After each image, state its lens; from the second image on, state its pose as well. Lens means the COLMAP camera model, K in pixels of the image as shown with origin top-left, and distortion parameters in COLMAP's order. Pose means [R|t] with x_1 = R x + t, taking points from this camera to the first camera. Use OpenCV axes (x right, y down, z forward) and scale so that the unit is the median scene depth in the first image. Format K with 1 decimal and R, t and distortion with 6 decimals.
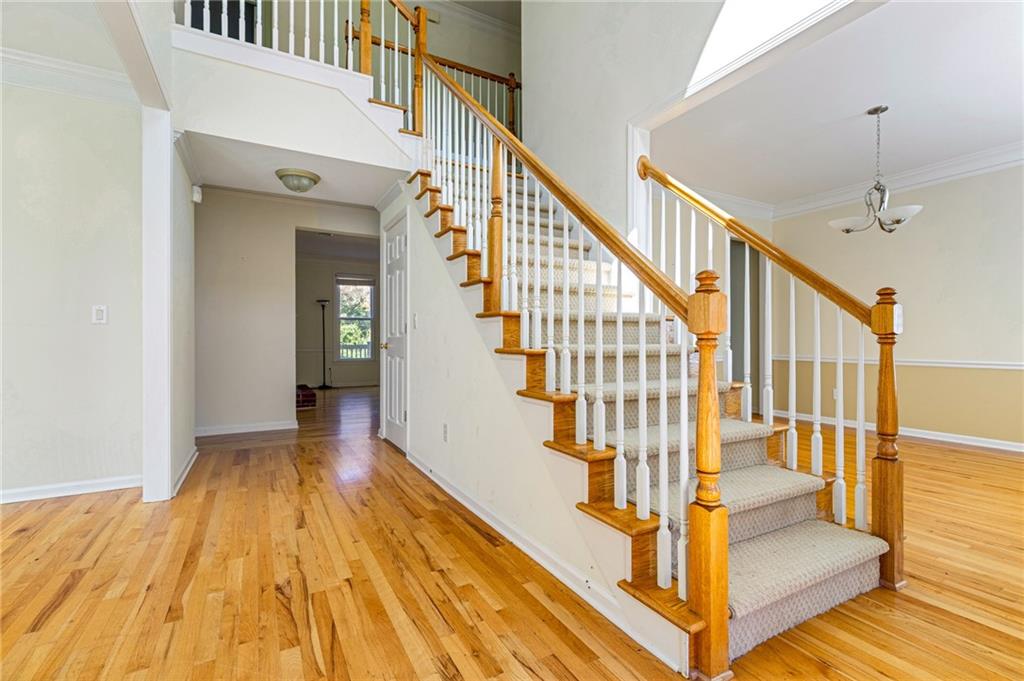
lens RADIAL K [[465.7, 0, 514.9], [0, 465.7, 336.6], [0, 0, 1]] dist [0.005806, 0.000790]
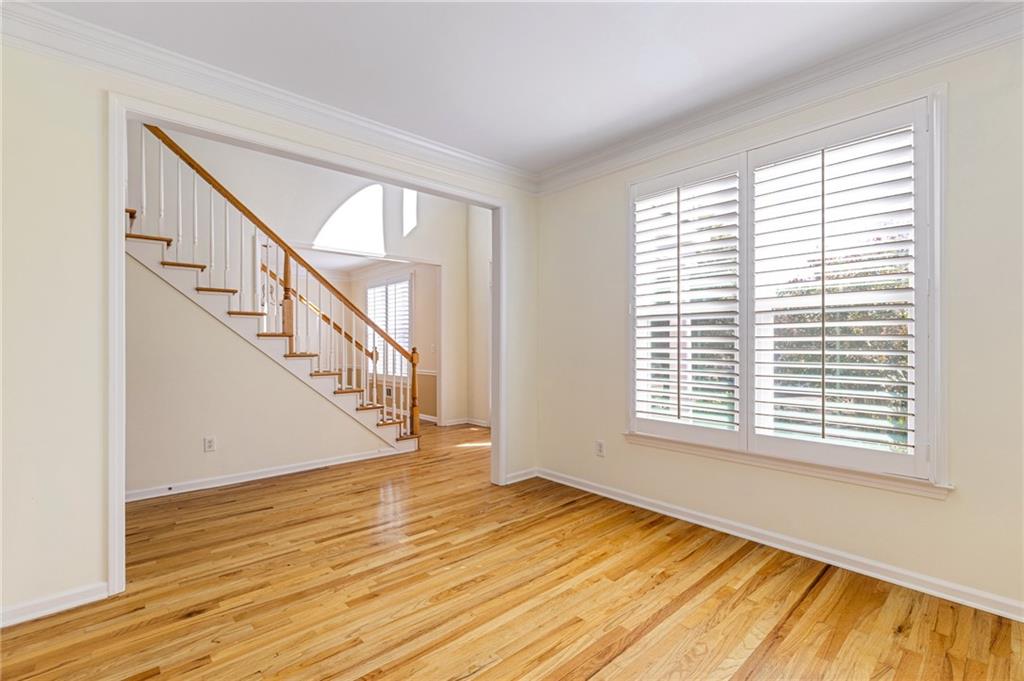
lens RADIAL K [[465.7, 0, 514.1], [0, 465.7, 346.9], [0, 0, 1]] dist [0.005806, 0.000790]
pose [[-0.237501, 0.001310, 0.971387, -1.955820], [0.003322, 0.999994, -0.000537, -0.073665], [-0.971382, 0.003099, -0.237504, 0.602262]]
